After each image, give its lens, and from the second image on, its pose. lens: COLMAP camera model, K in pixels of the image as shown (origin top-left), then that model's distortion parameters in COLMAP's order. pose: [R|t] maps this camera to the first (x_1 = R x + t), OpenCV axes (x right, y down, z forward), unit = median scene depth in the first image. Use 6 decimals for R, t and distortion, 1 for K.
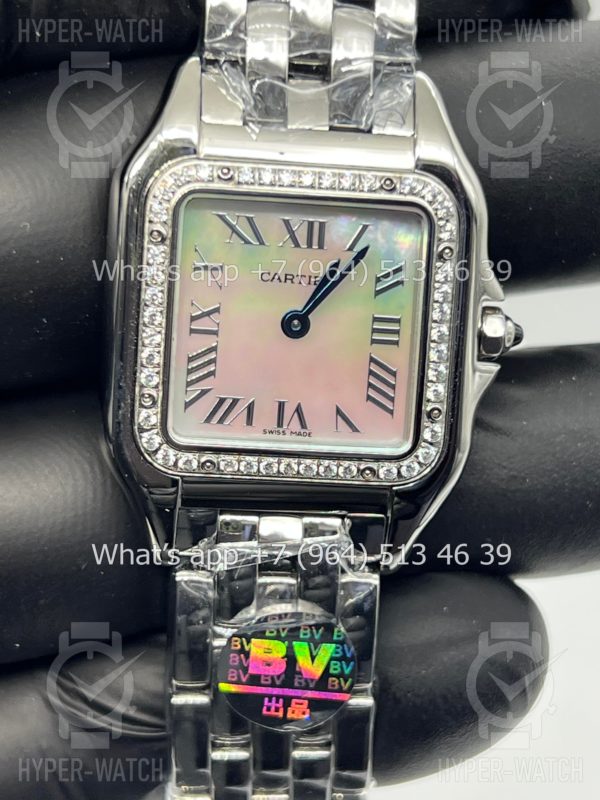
lens RADIAL K [[1827.8, 0, 288.7], [0, 1827.8, 371.3], [0, 0, 1]] dist [0.355842, 0.000000]
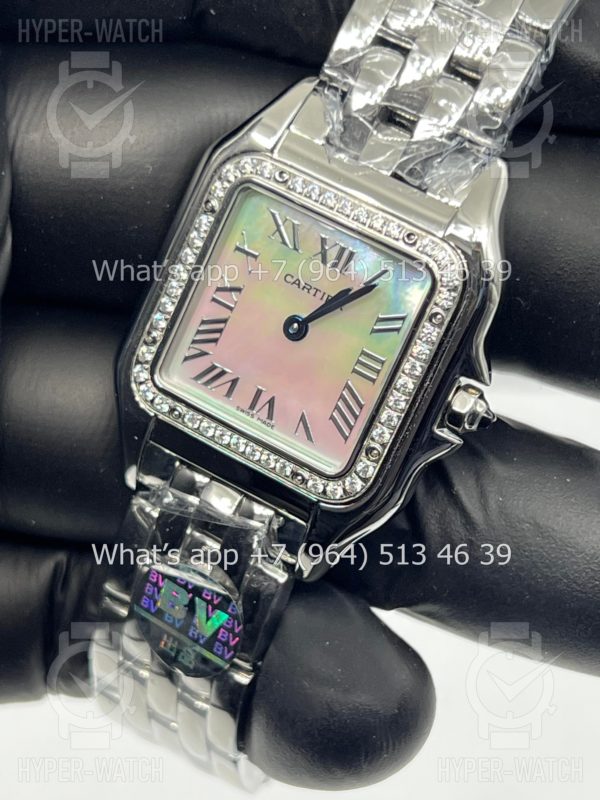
lens RADIAL K [[1827.8, 0, 291.1], [0, 1827.8, 378.8], [0, 0, 1]] dist [0.355842, 0.000000]
pose [[0.846570, 0.379977, -0.372743, 0.422461], [-0.392885, 0.918532, 0.044042, -0.045101], [0.359111, 0.109161, 0.926889, -0.017457]]
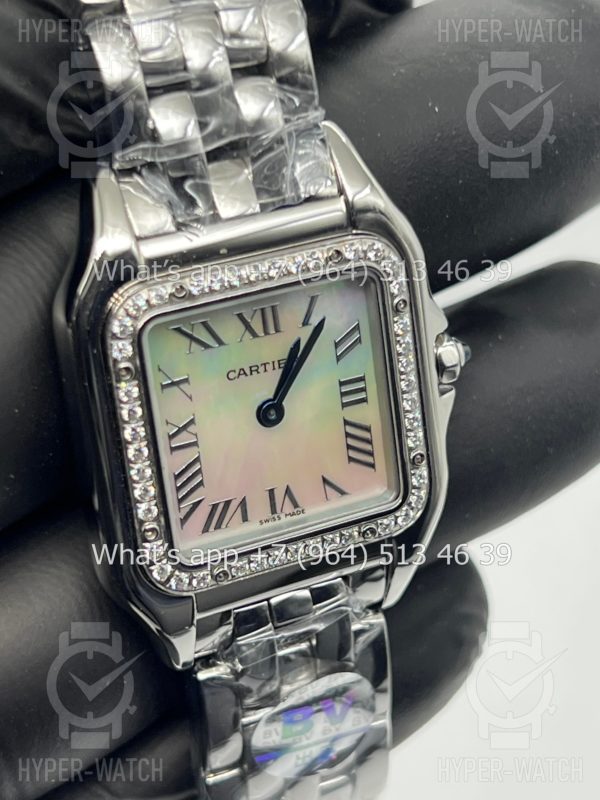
lens RADIAL K [[1827.8, 0, 298.3], [0, 1827.8, 401.6], [0, 0, 1]] dist [0.355842, 0.000000]
pose [[0.930275, -0.267385, 0.251183, -0.224809], [0.203407, 0.945734, 0.253402, -0.274217], [-0.305308, -0.184641, 0.934181, 0.087890]]
